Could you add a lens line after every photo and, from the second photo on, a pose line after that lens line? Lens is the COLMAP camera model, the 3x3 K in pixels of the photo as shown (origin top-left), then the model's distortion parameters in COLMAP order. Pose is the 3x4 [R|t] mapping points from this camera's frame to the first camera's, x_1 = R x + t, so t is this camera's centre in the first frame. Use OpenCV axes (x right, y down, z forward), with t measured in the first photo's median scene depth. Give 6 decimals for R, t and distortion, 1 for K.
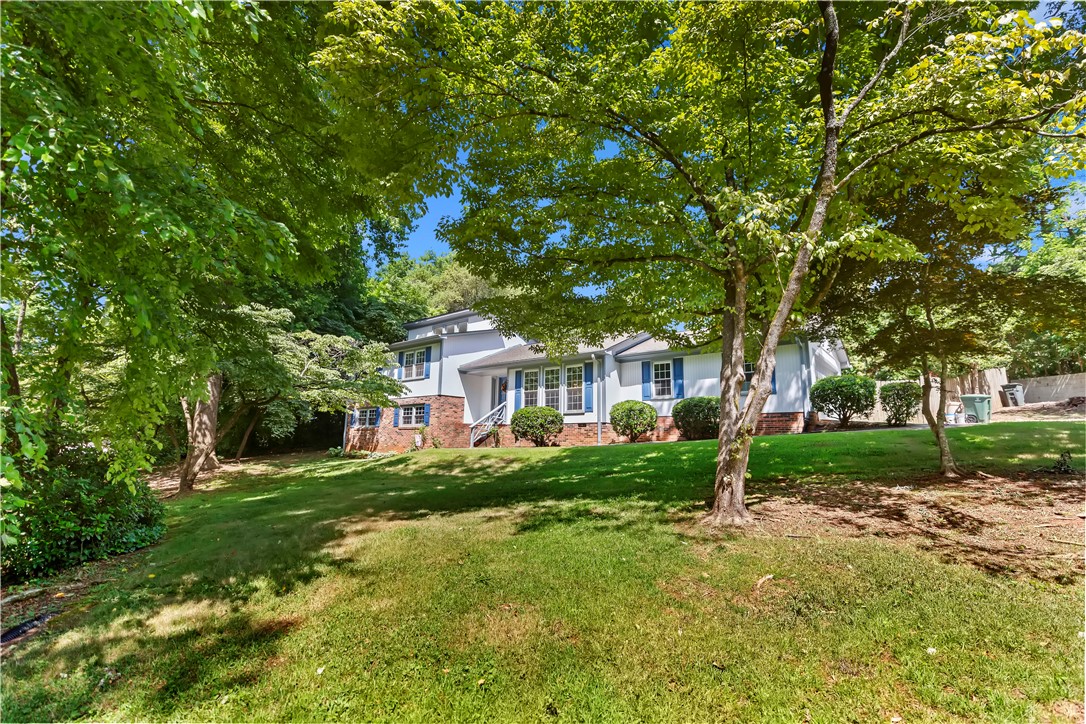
lens RADIAL K [[490.5, 0, 538.1], [0, 490.5, 357.3], [0, 0, 1]] dist [0.000002, -0.000167]
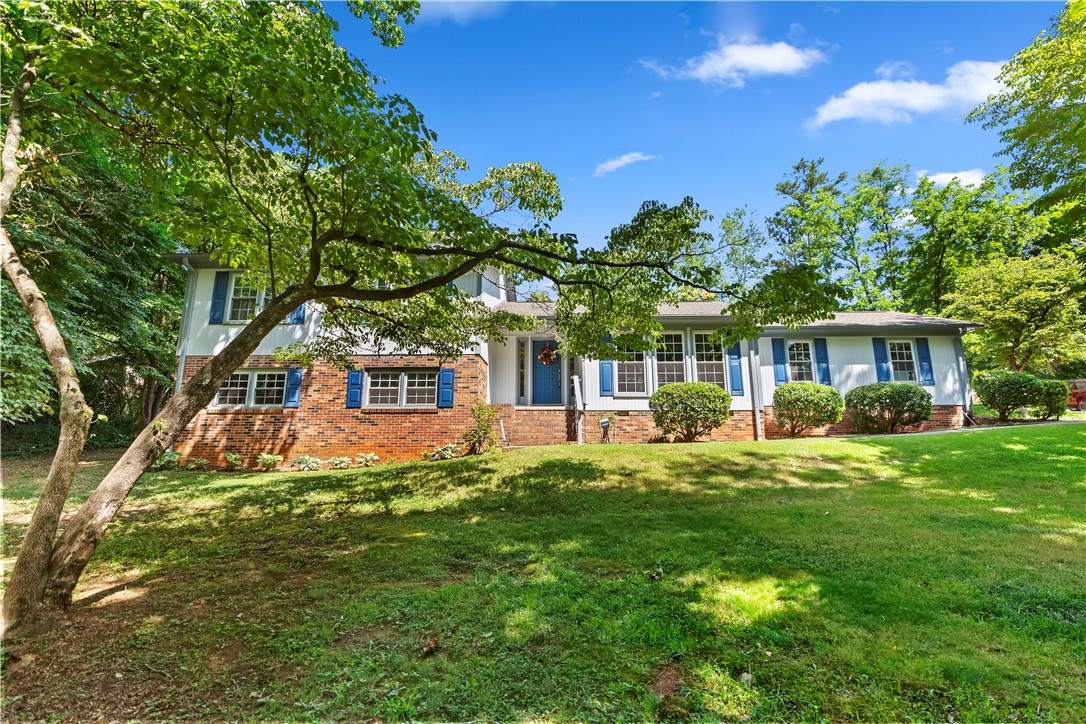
lens RADIAL K [[490.5, 0, 538.1], [0, 490.5, 357.3], [0, 0, 1]] dist [0.000002, -0.000167]
pose [[0.793793, 0.111146, 0.597946, -0.595286], [-0.099129, 0.993657, -0.053103, 0.125982], [-0.600055, -0.017120, 0.799776, 0.603179]]
